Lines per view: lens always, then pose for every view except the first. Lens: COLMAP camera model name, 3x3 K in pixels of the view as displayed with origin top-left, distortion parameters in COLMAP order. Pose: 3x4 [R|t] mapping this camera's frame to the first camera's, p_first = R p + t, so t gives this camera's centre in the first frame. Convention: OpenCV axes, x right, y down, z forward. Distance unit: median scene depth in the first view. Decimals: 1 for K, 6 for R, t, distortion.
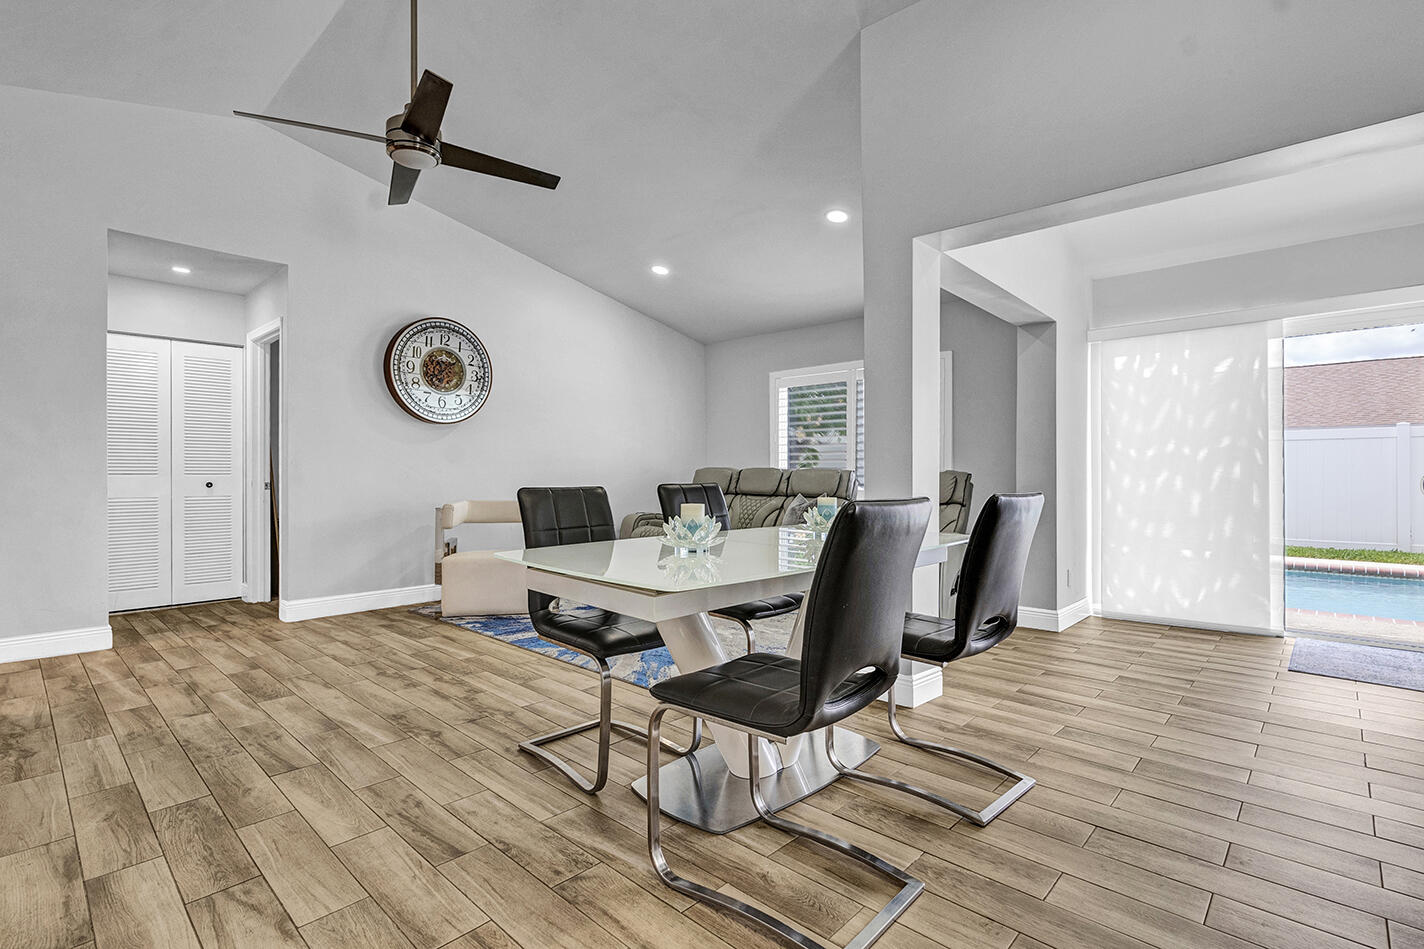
lens RADIAL K [[655.2, 0, 716.8], [0, 655.2, 469.0], [0, 0, 1]] dist [-0.001645, 0.000216]
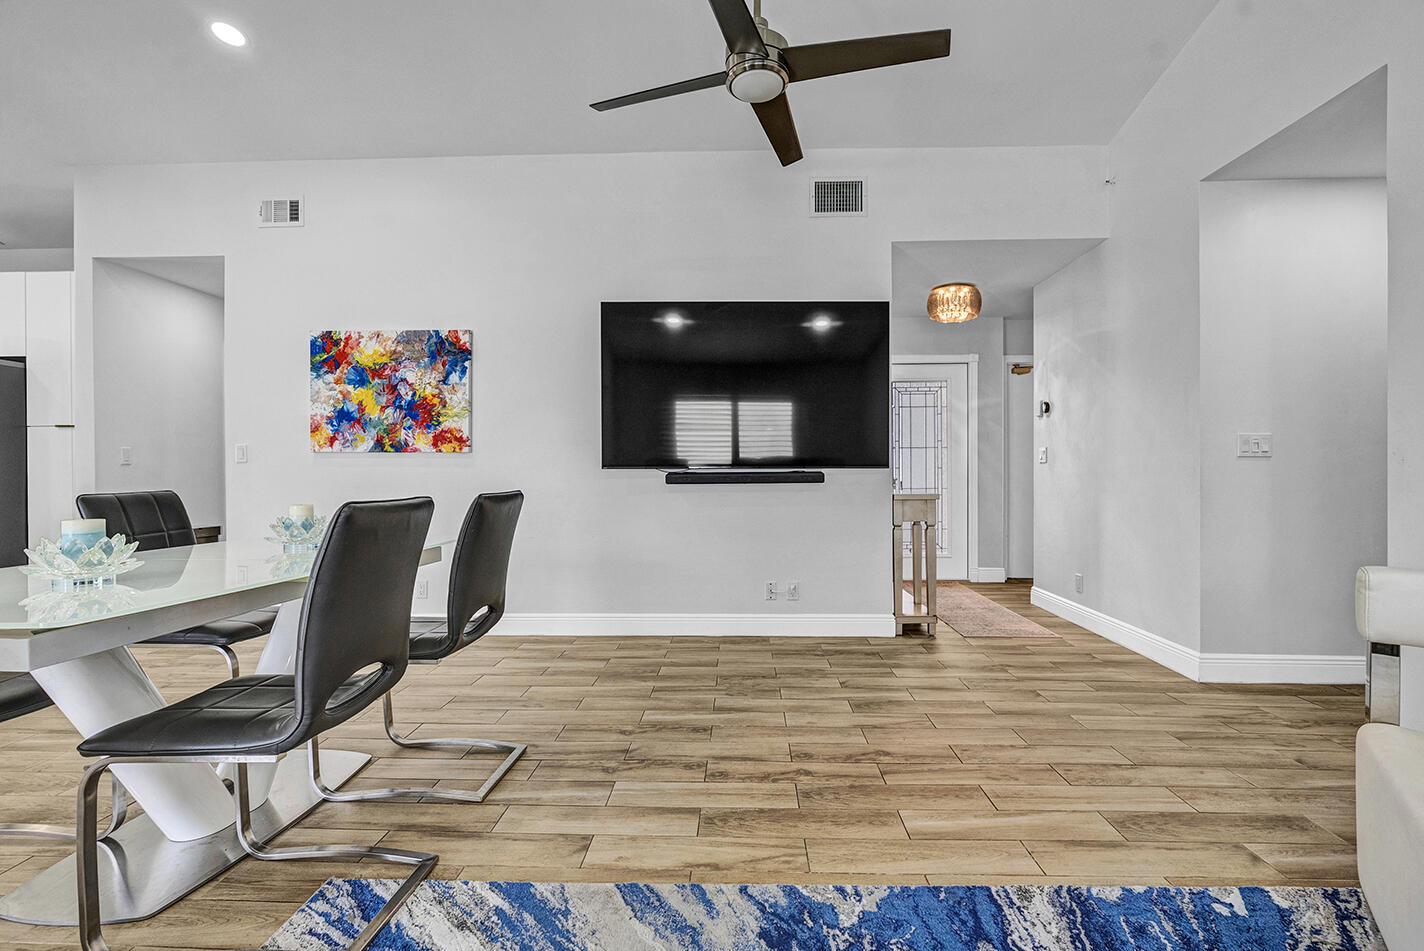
lens RADIAL K [[645.4, 0, 712.8], [0, 645.4, 473.3], [0, 0, 1]] dist [-0.001399, 0.000024]
pose [[-0.761789, 0.008184, -0.647774, 0.100795], [0.010064, 0.999949, 0.000798, 0.003181], [0.647747, -0.005912, -0.761832, 1.647988]]
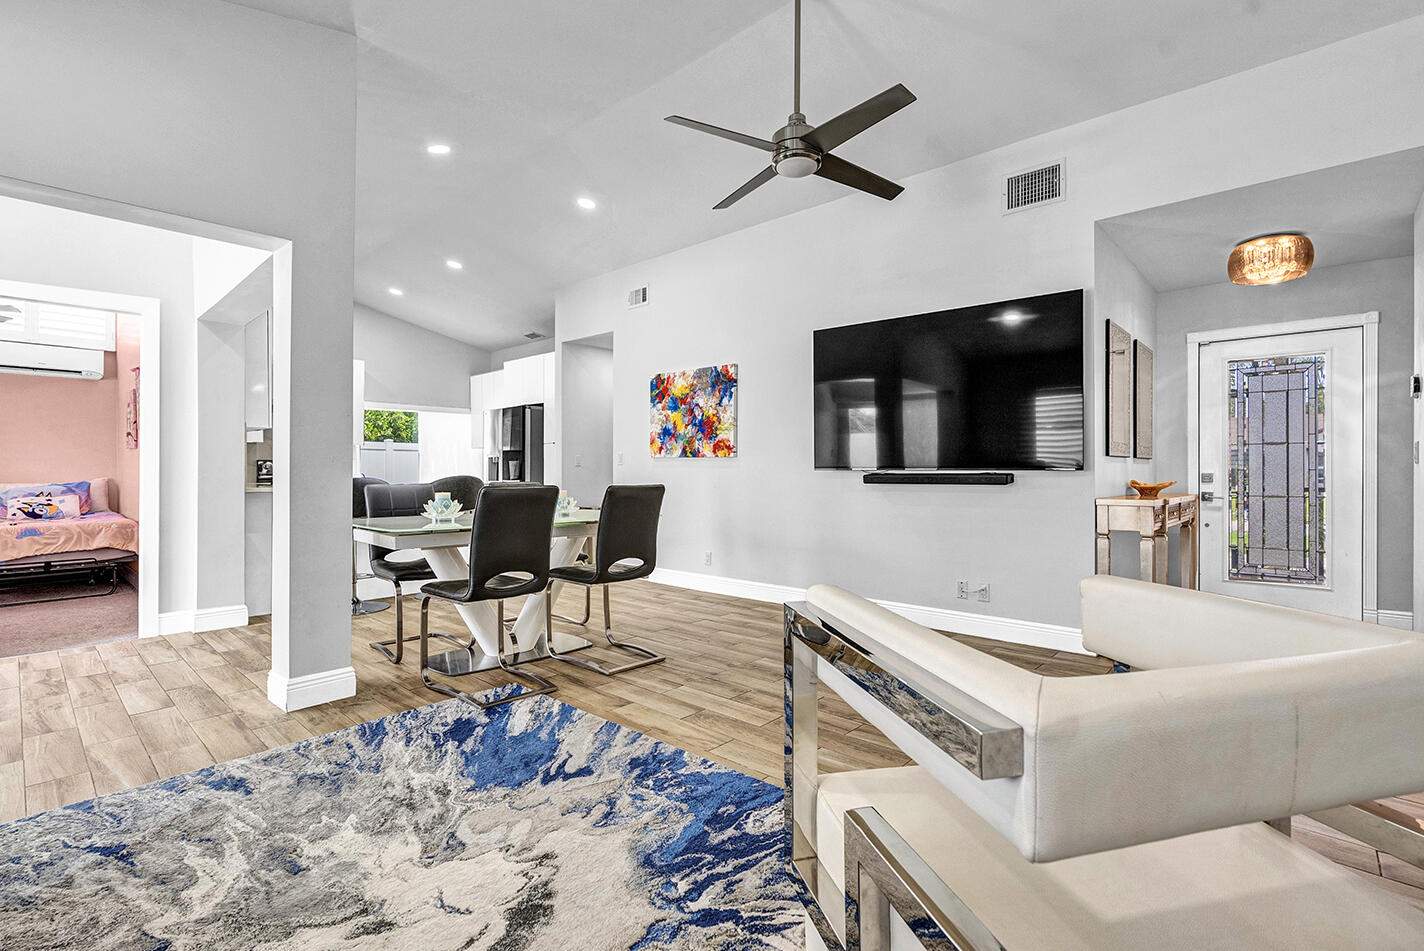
lens RADIAL K [[655.2, 0, 716.8], [0, 655.2, 470.0], [0, 0, 1]] dist [-0.001645, 0.000216]
pose [[-0.999977, -0.000237, -0.006784, -0.347006], [-0.000181, 0.999966, -0.008287, 0.006661], [0.006786, -0.008286, -0.999943, 2.112840]]
